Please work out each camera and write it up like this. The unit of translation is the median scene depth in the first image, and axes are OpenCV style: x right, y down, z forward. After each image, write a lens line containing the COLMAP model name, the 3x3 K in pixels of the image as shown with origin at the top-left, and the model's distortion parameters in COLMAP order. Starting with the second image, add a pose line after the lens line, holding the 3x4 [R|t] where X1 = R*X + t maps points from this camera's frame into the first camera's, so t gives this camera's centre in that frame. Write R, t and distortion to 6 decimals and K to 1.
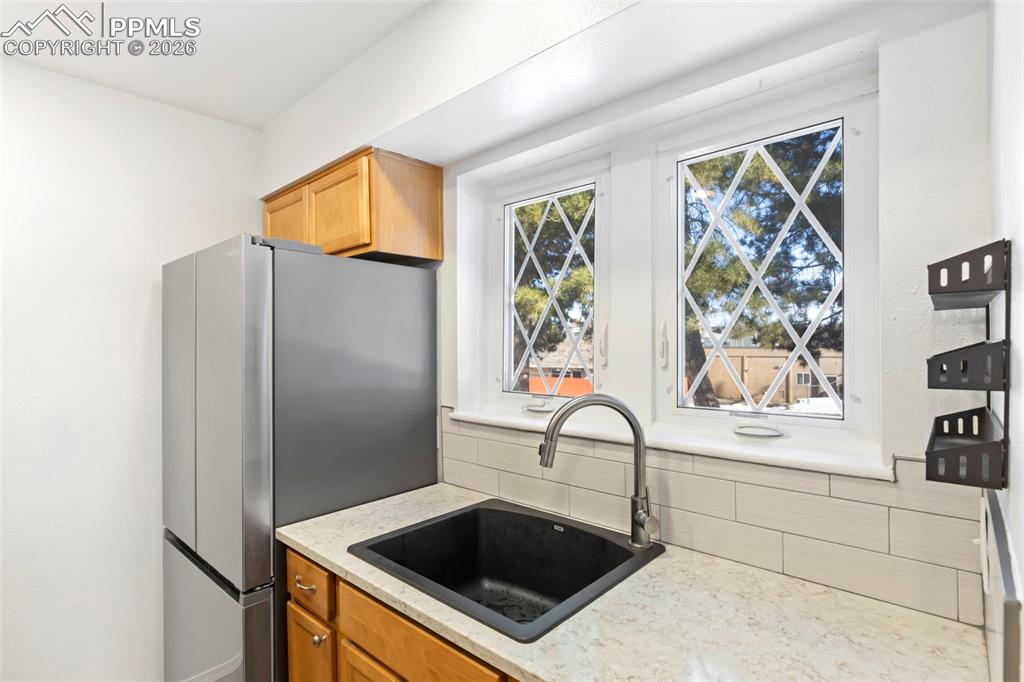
lens RADIAL K [[503.8, 0, 509.6], [0, 503.8, 347.6], [0, 0, 1]] dist [-0.001770, -0.000192]
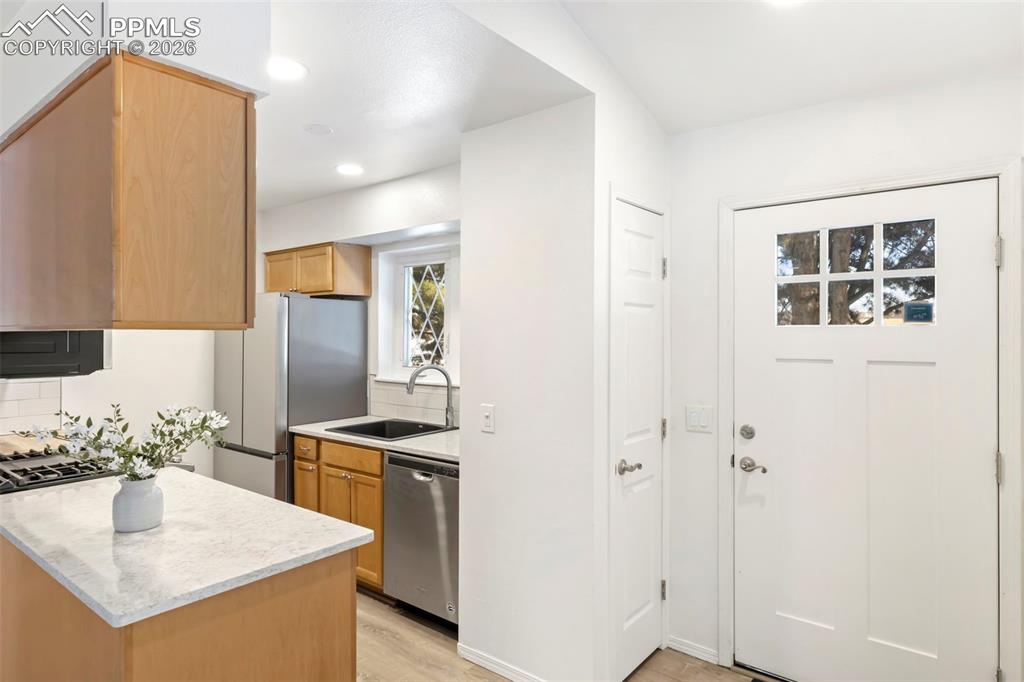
lens RADIAL K [[601.8, 0, 513.1], [0, 601.8, 330.3], [0, 0, 1]] dist [0.001964, 0.000430]
pose [[0.998312, 0.007458, 0.057603, 0.294577], [-0.007196, 0.999963, -0.004758, -0.043481], [-0.057636, 0.004335, 0.998328, -1.395213]]
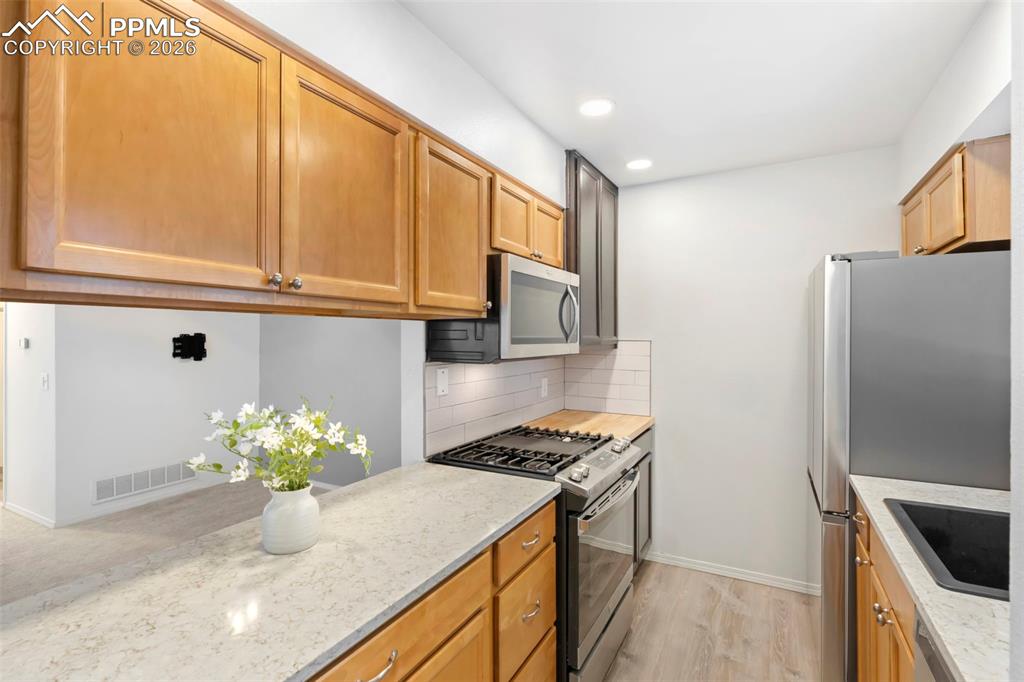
lens RADIAL K [[482.9, 0, 511.5], [0, 482.9, 332.3], [0, 0, 1]] dist [-0.002350, -0.000497]
pose [[0.242016, 0.002321, -0.970270, 0.455195], [-0.004906, 0.999987, 0.001168, -0.006640], [0.970260, 0.004477, 0.242024, -0.134775]]
